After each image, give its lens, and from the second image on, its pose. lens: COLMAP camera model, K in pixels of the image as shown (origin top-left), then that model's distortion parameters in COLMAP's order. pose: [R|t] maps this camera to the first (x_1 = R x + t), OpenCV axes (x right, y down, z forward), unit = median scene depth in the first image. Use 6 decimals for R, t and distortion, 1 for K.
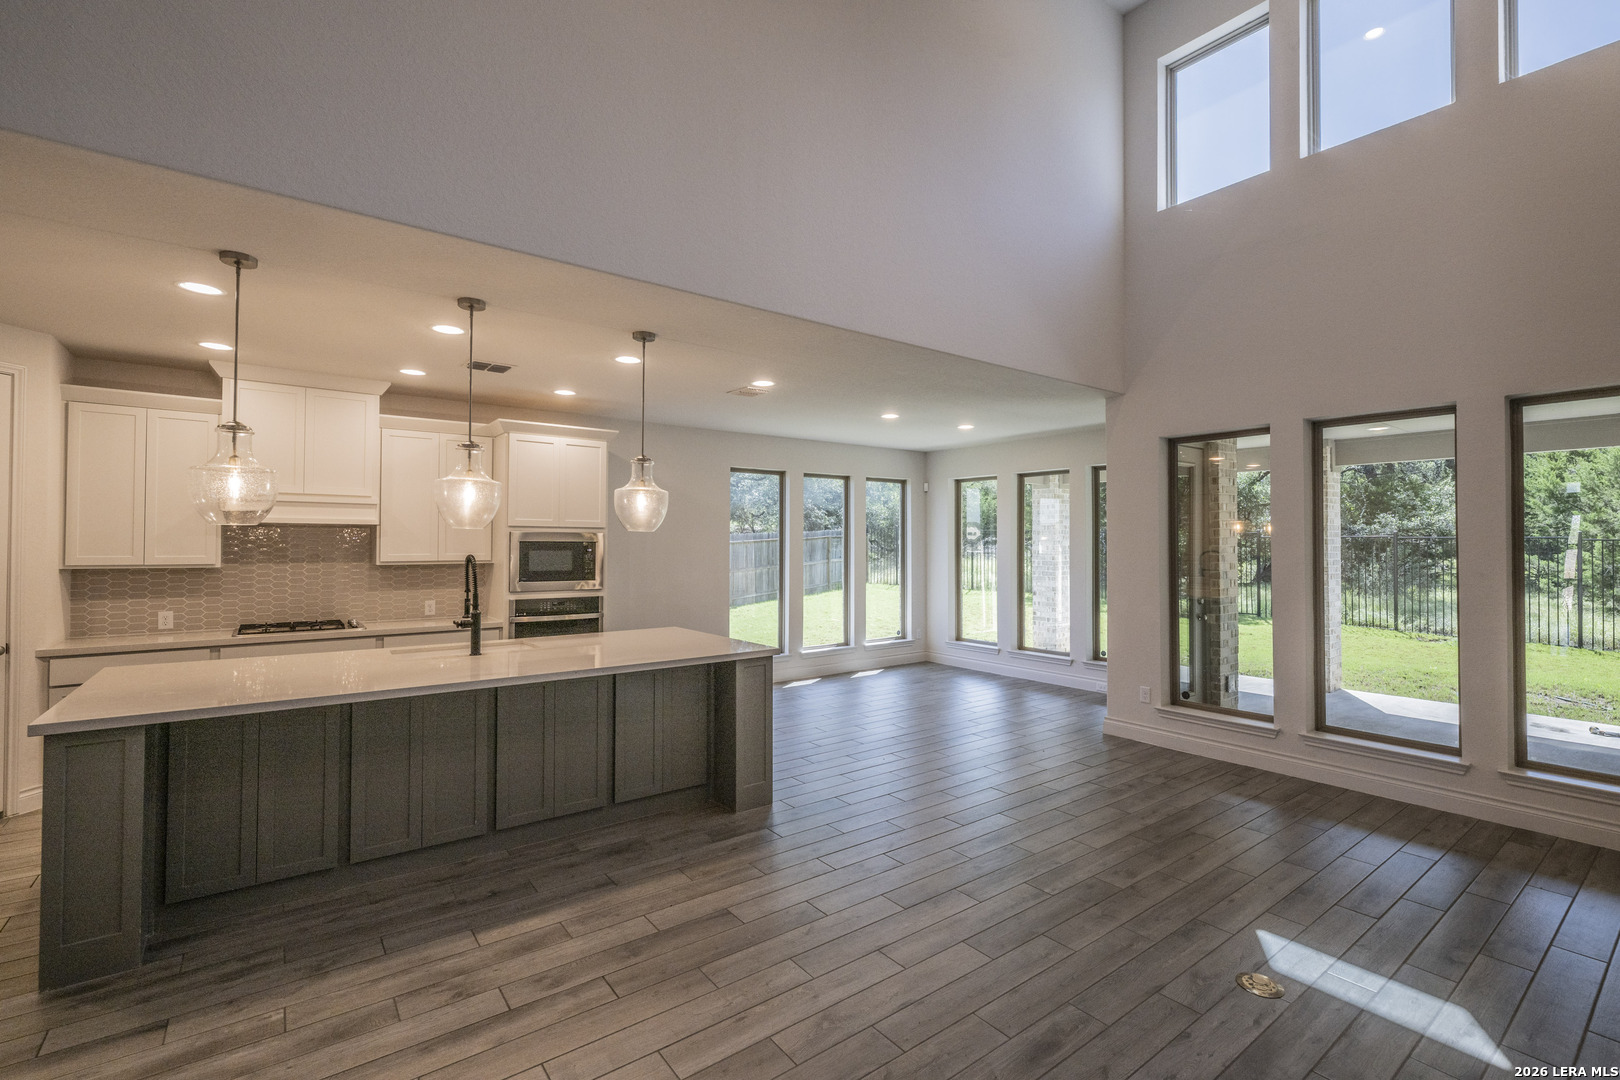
lens RADIAL K [[714.9, 0, 808.9], [0, 714.9, 532.7], [0, 0, 1]] dist [-0.001606, -0.000243]
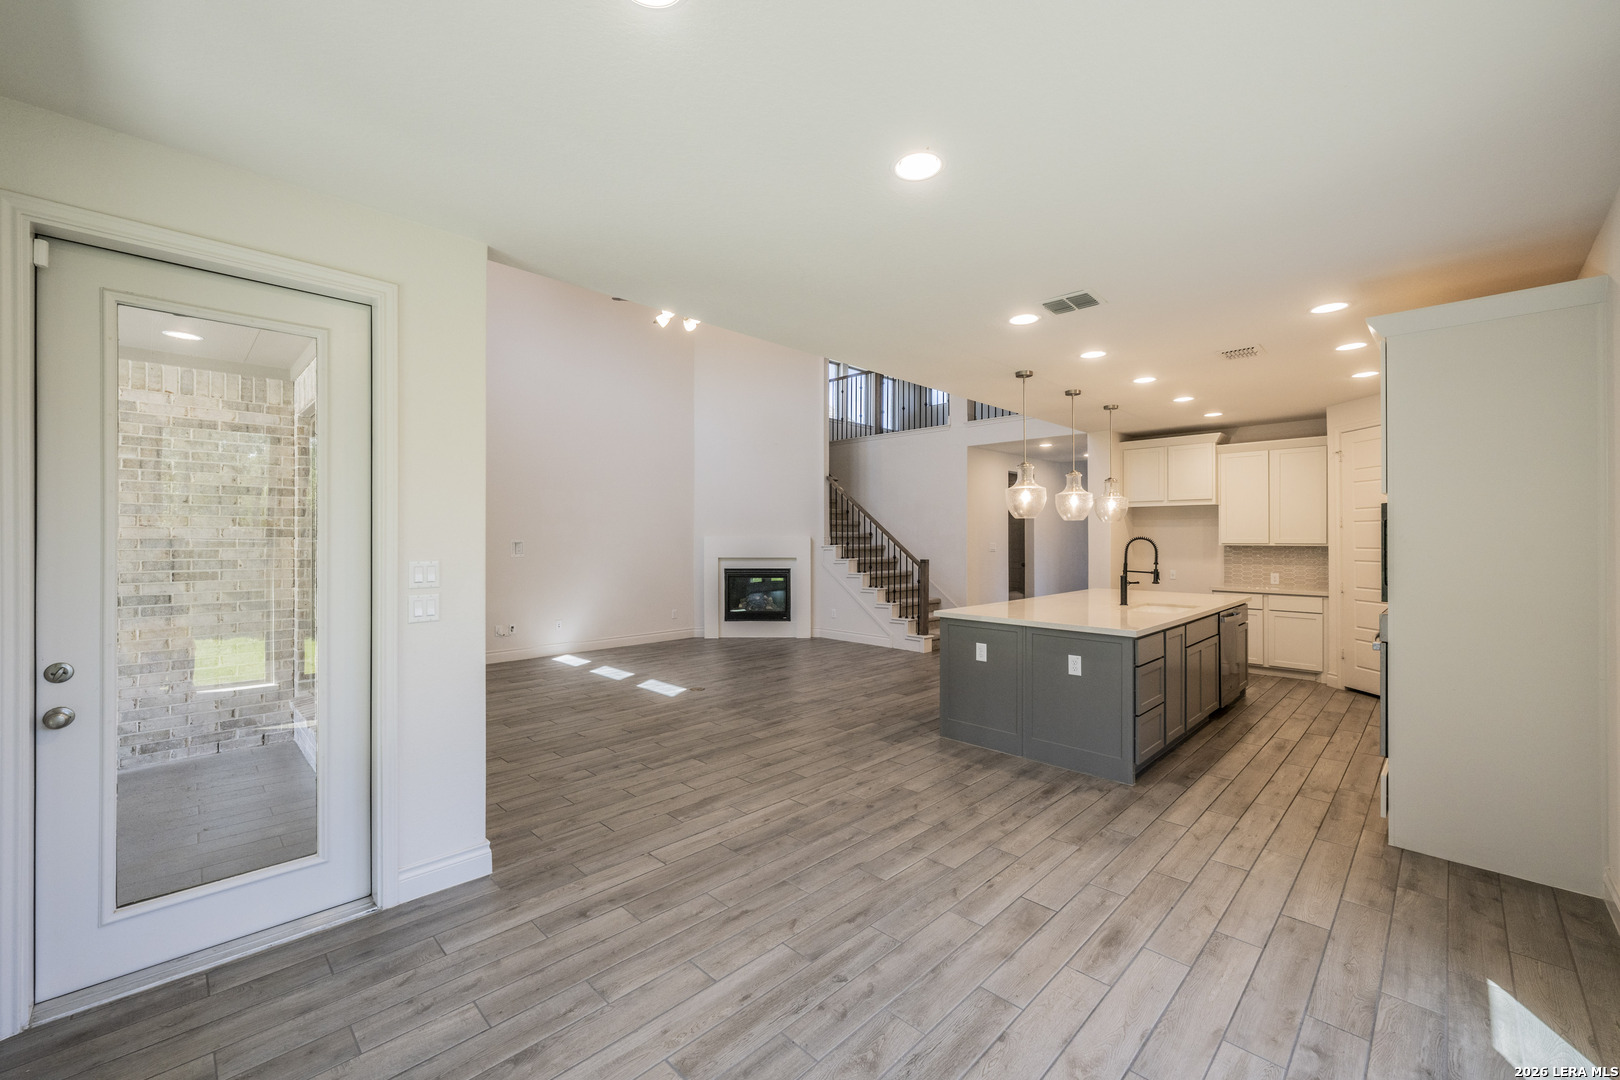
lens RADIAL K [[653.8, 0, 800.7], [0, 653.8, 533.8], [0, 0, 1]] dist [-0.000896, -0.000090]
pose [[-0.990171, -0.002933, -0.139835, 0.346447], [0.000163, 0.999755, -0.022129, 0.052092], [0.139865, -0.021934, -0.989928, 2.089696]]
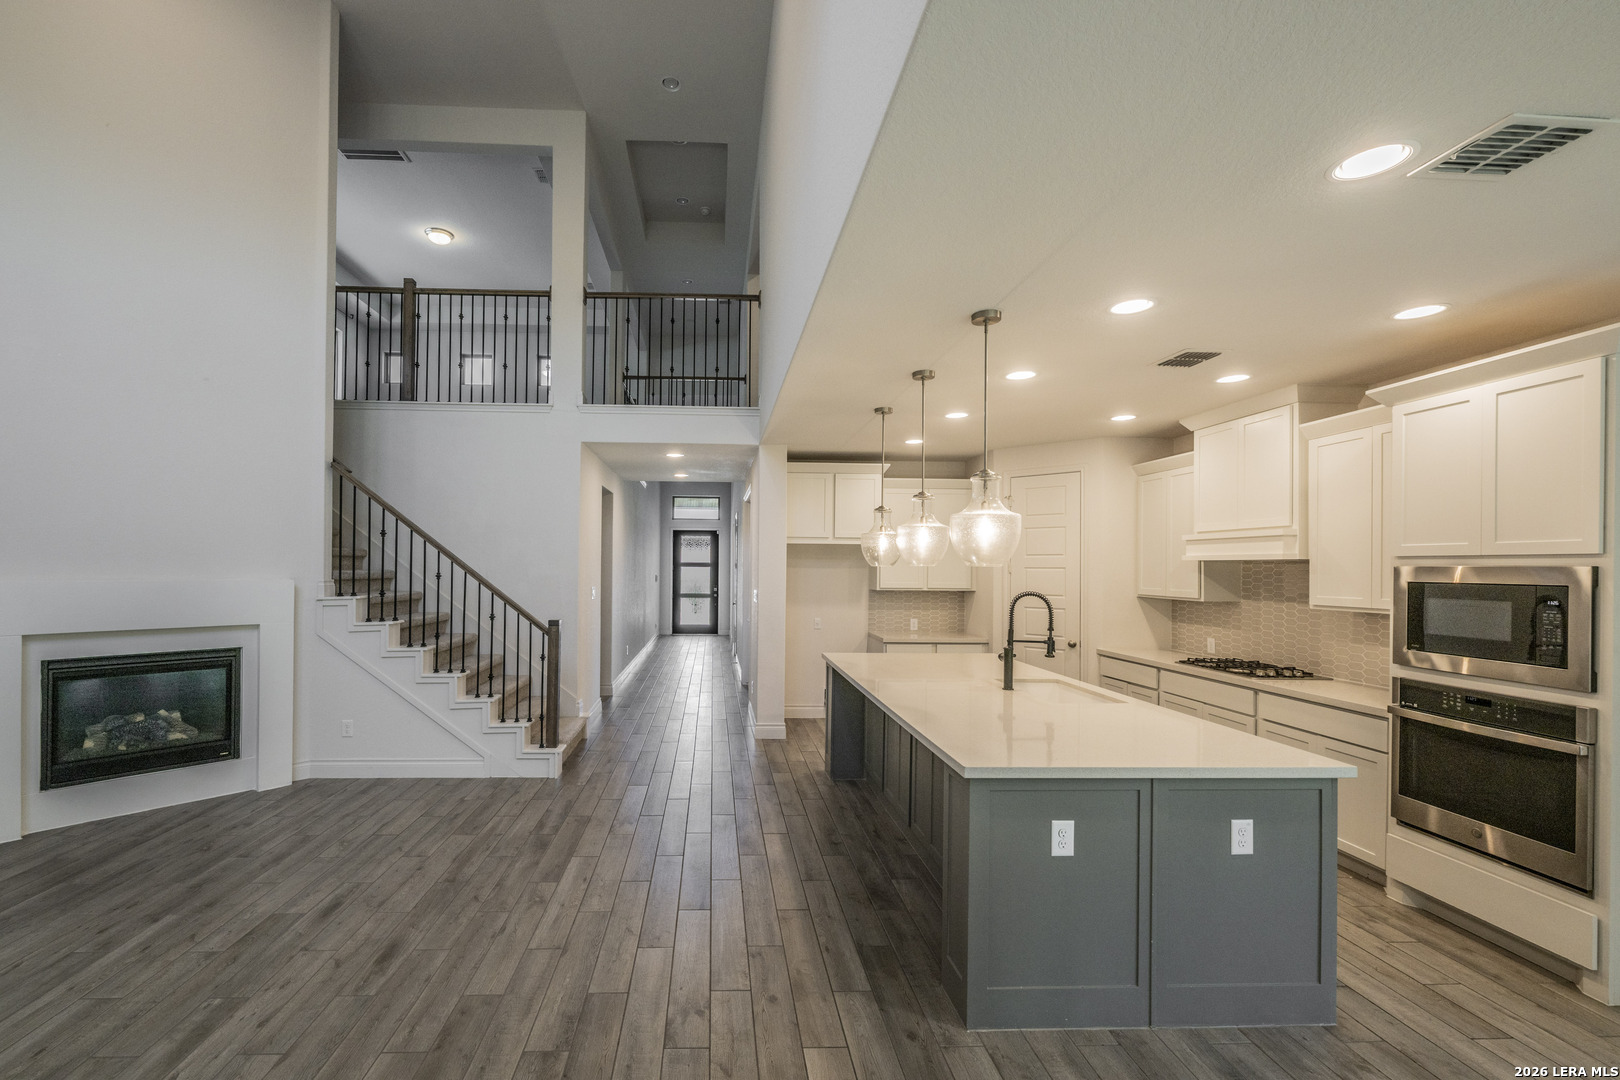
lens RADIAL K [[676.1, 0, 740.8], [0, 676.1, 566.6], [0, 0, 1]] dist [-0.001444, 0.000120]
pose [[-0.568383, -0.008046, -0.822725, 0.510354], [0.002978, 0.999926, -0.011837, 0.005602], [0.822759, -0.009178, -0.568317, 1.159554]]
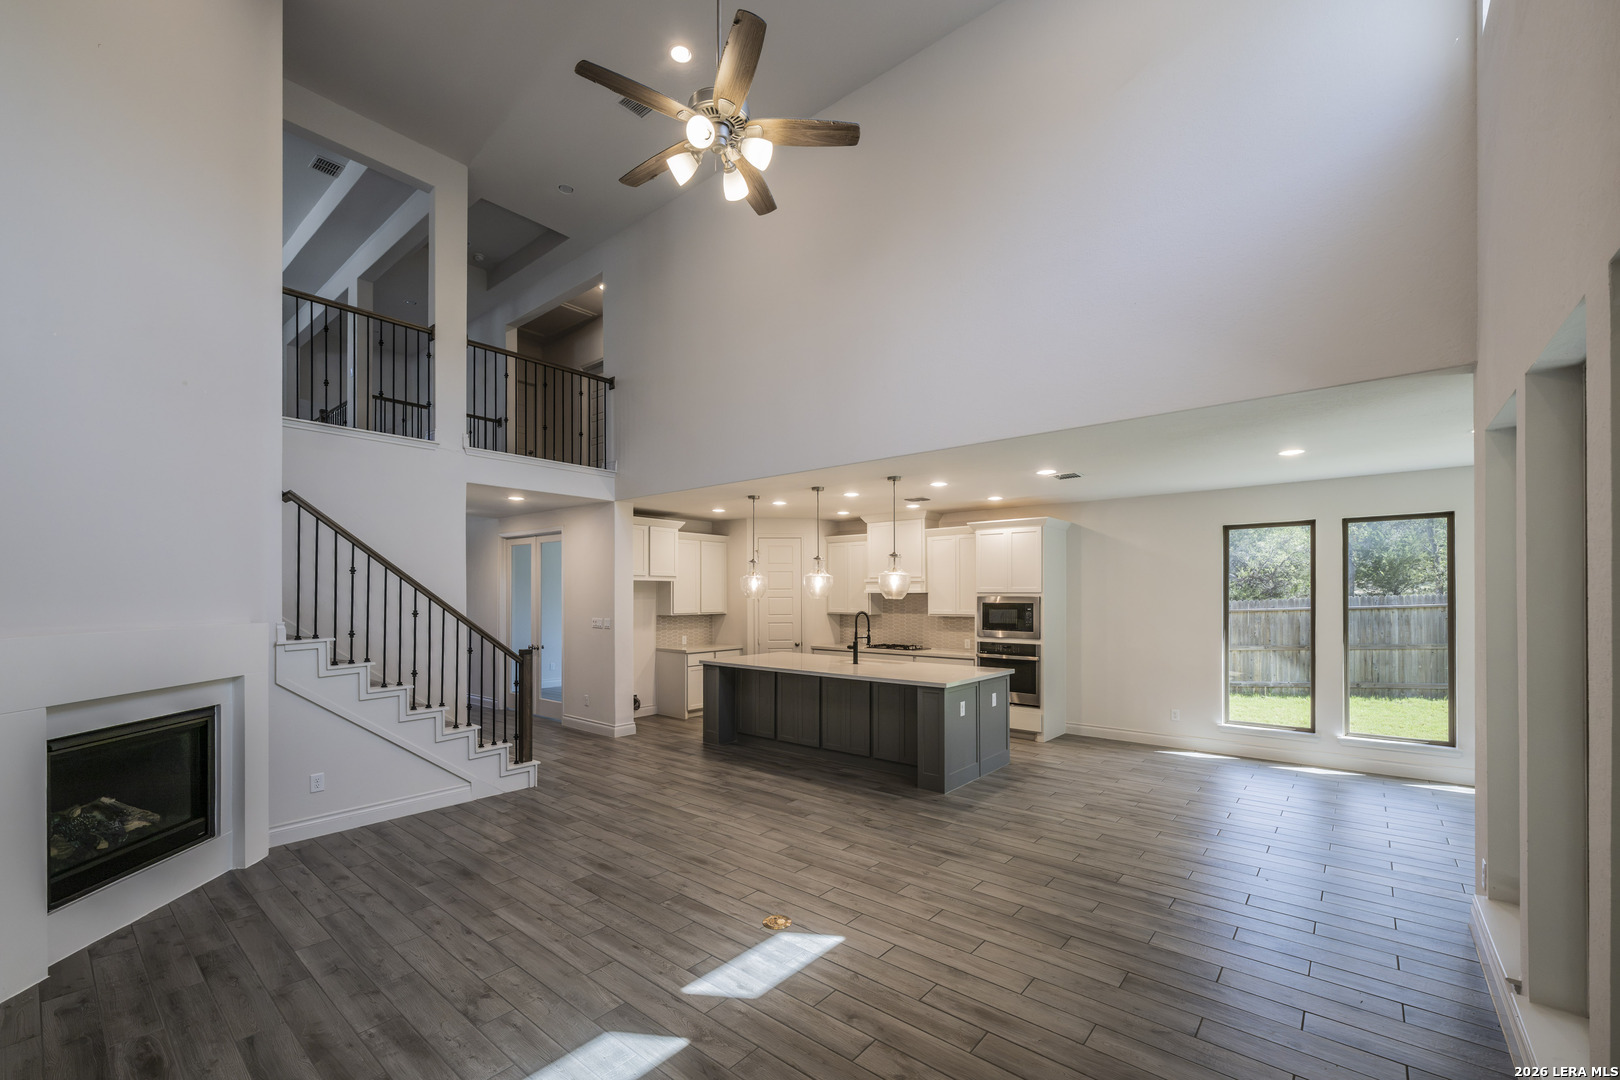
lens RADIAL K [[658.3, 0, 809.5], [0, 658.3, 596.8], [0, 0, 1]] dist [-0.002590, -0.000427]
pose [[0.231045, -0.000173, -0.972943, 1.135296], [0.017547, 0.999838, 0.003989, -0.016133], [0.972785, -0.017994, 0.231010, 0.449857]]
